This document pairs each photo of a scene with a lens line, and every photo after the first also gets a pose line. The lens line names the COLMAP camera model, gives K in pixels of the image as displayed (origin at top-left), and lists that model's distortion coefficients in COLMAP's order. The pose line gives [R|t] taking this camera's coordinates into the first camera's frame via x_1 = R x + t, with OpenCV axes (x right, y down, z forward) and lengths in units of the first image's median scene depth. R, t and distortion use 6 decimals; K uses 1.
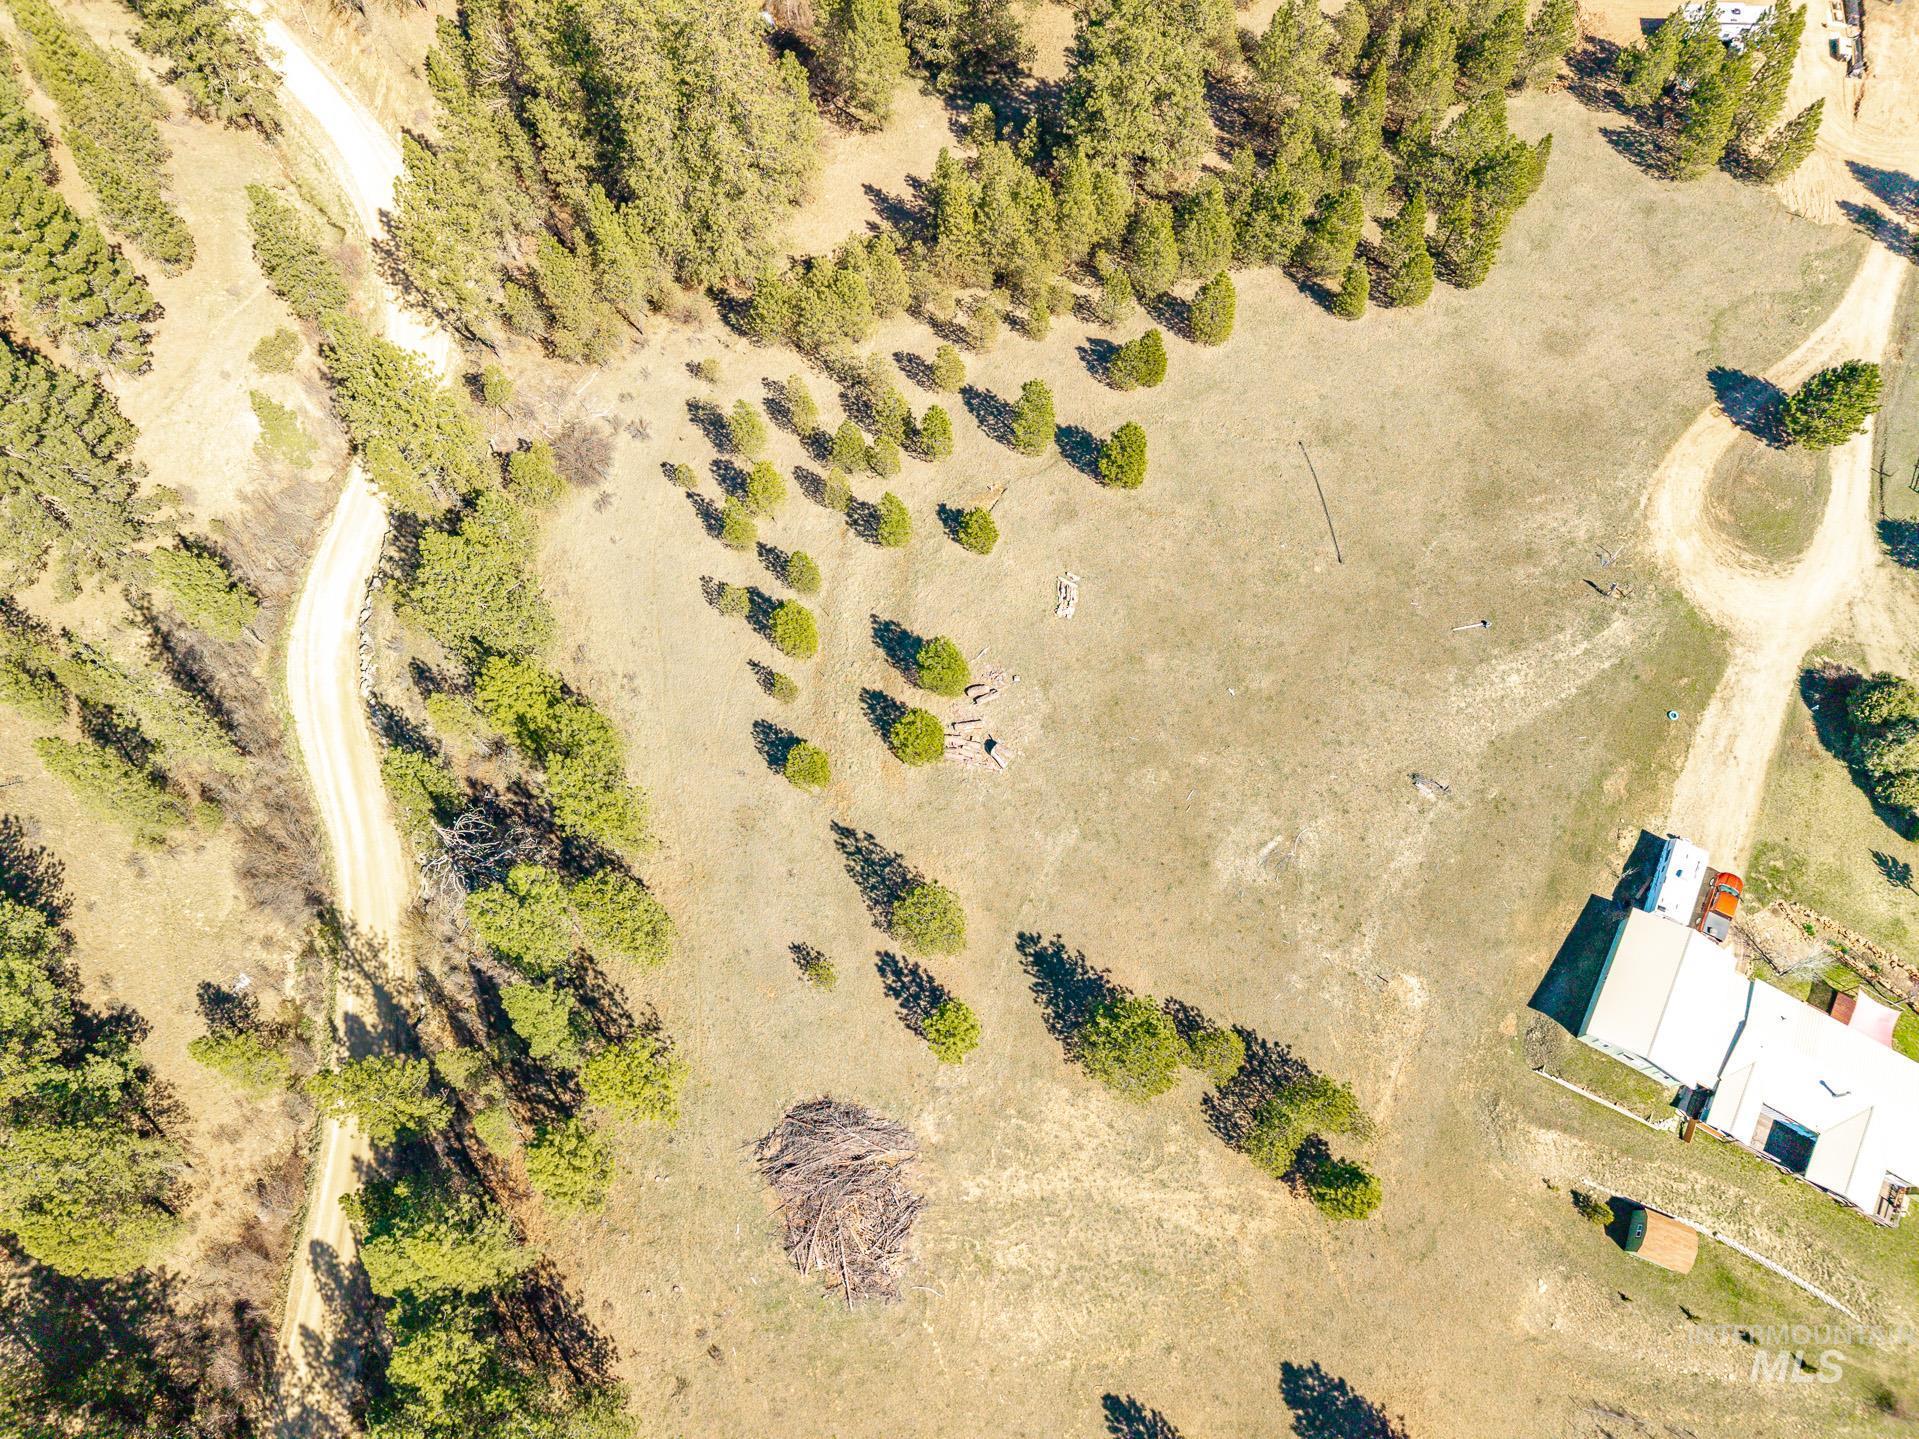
lens RADIAL K [[1277.3, 0, 955.3], [0, 1277.3, 724.2], [0, 0, 1]] dist [0.015195, -0.015479]
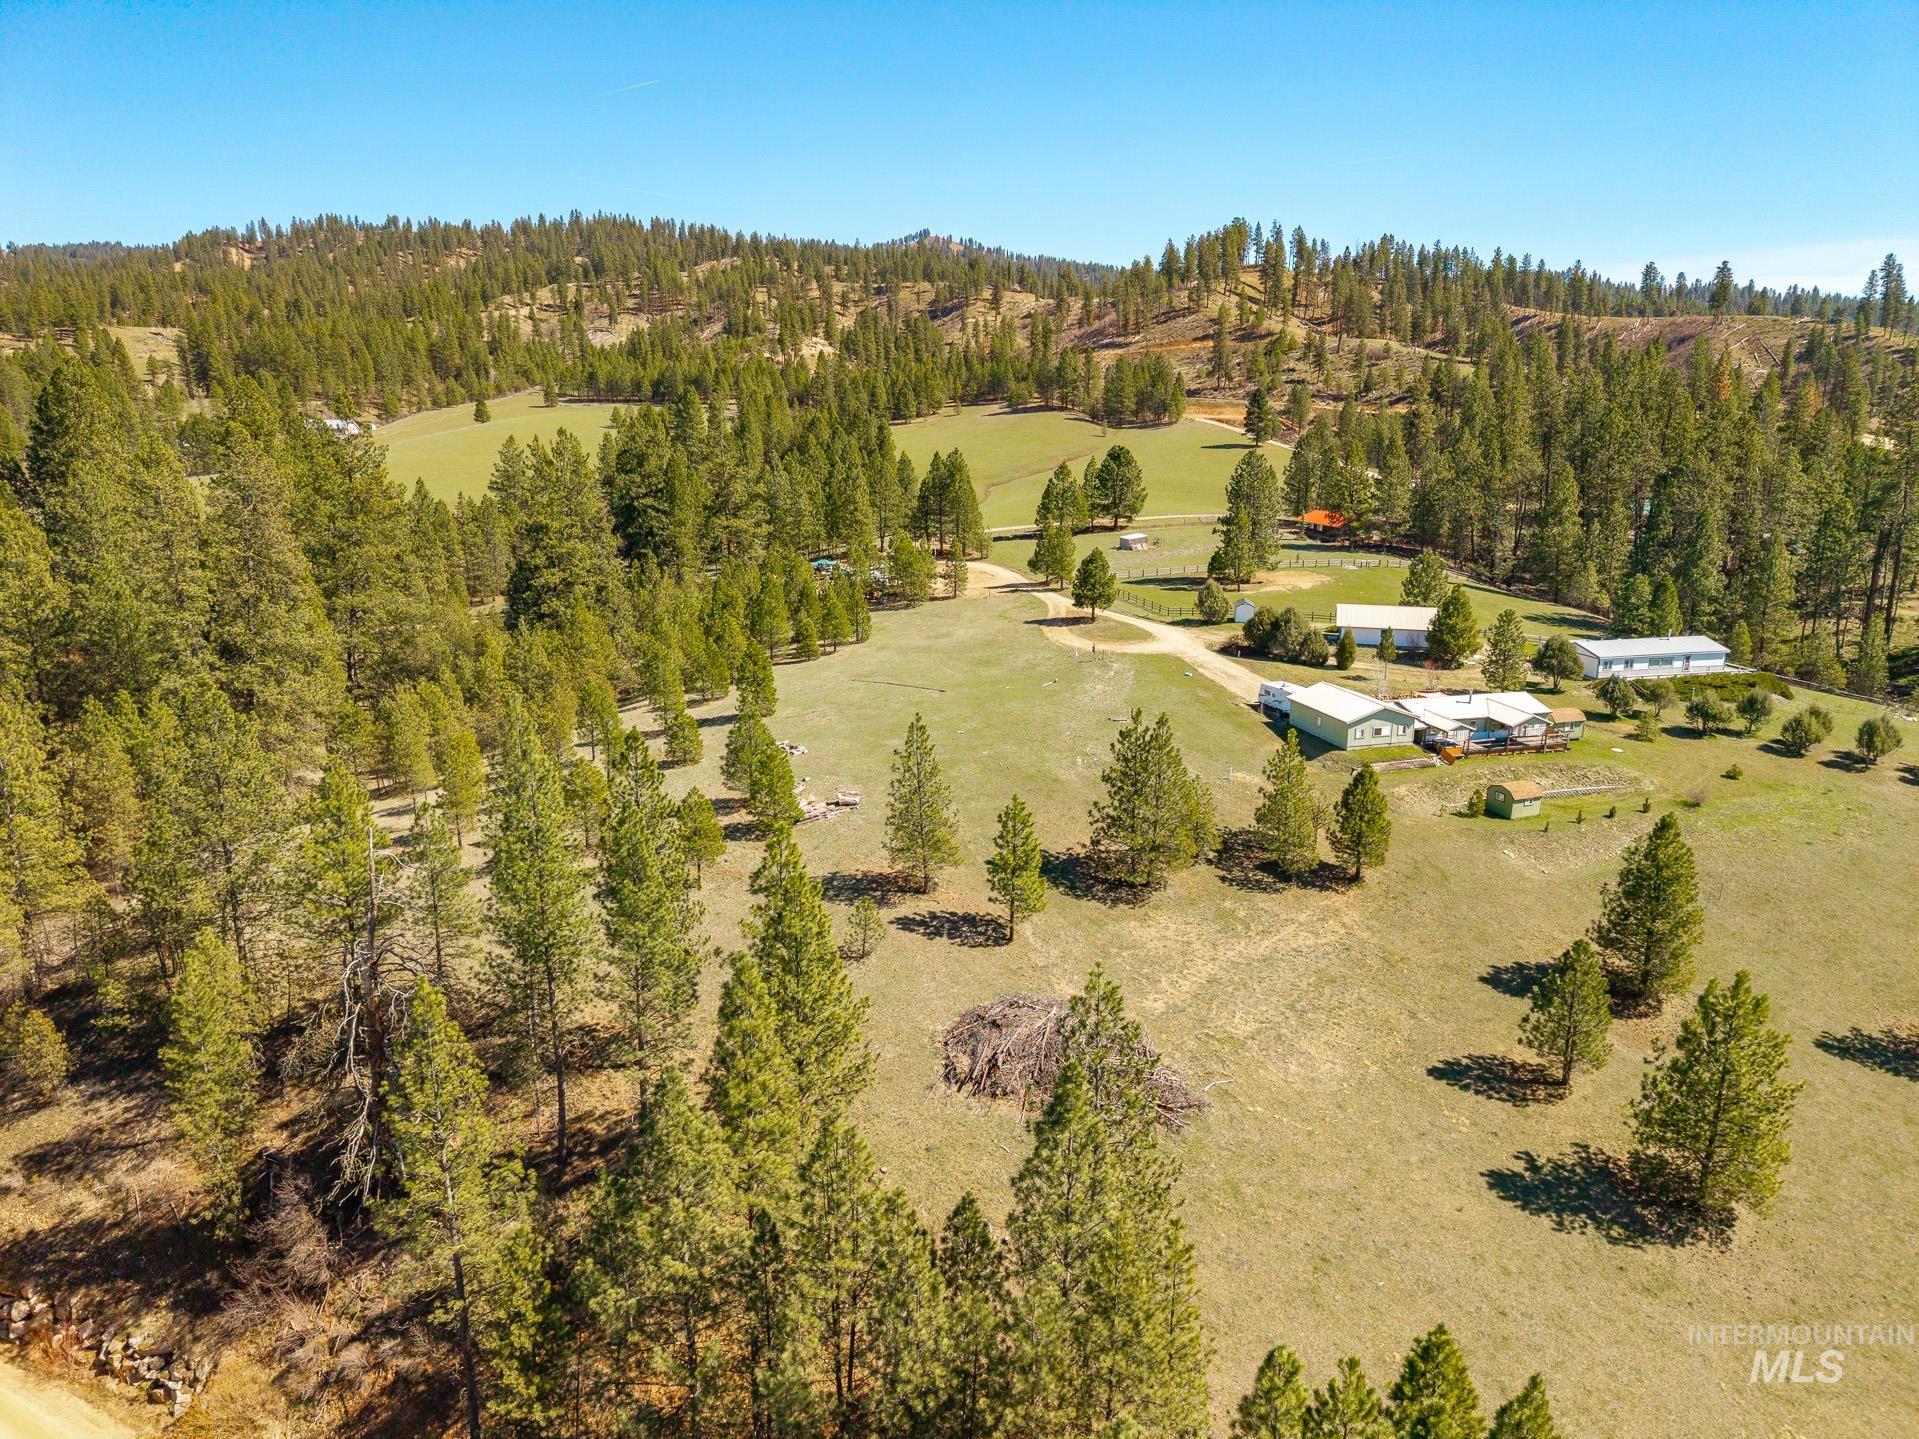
lens RADIAL K [[1276.6, 0, 959.5], [0, 1276.6, 719.5], [0, 0, 1]] dist [0.009280, -0.005339]
pose [[0.690178, -0.179666, 0.700981, -0.584764], [0.668861, 0.528100, -0.523197, 0.565962], [-0.276188, 0.829958, 0.484654, 0.422930]]
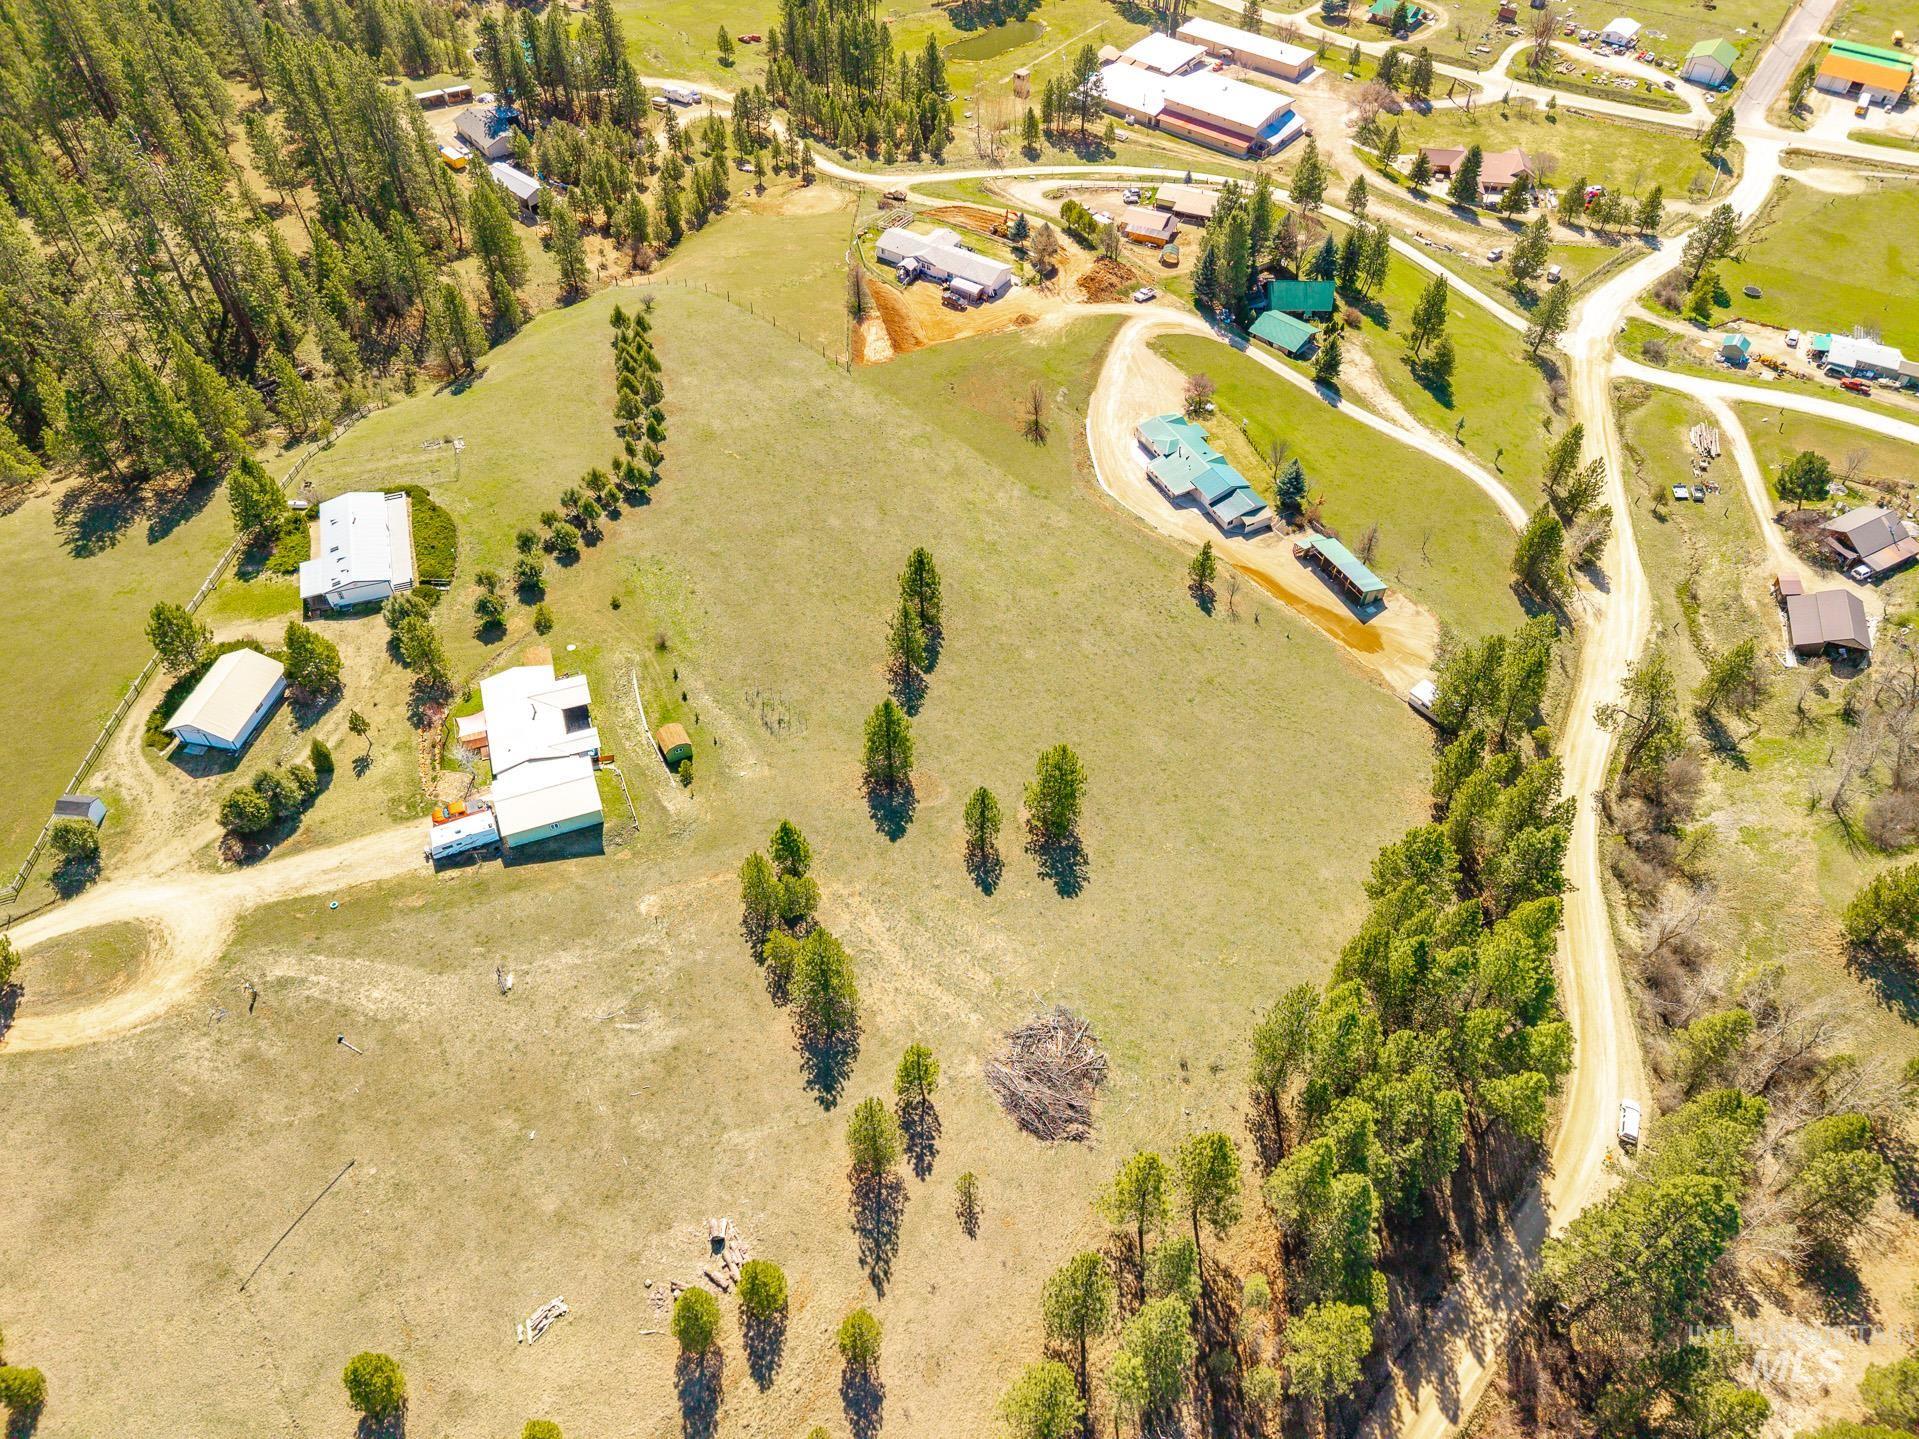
lens RADIAL K [[1277.3, 0, 955.3], [0, 1277.3, 724.2], [0, 0, 1]] dist [0.015195, -0.015479]
pose [[-0.768122, -0.491194, 0.410752, -0.344853], [0.588919, -0.290169, 0.754305, -0.540242], [-0.251322, 0.821298, 0.512159, 0.038674]]
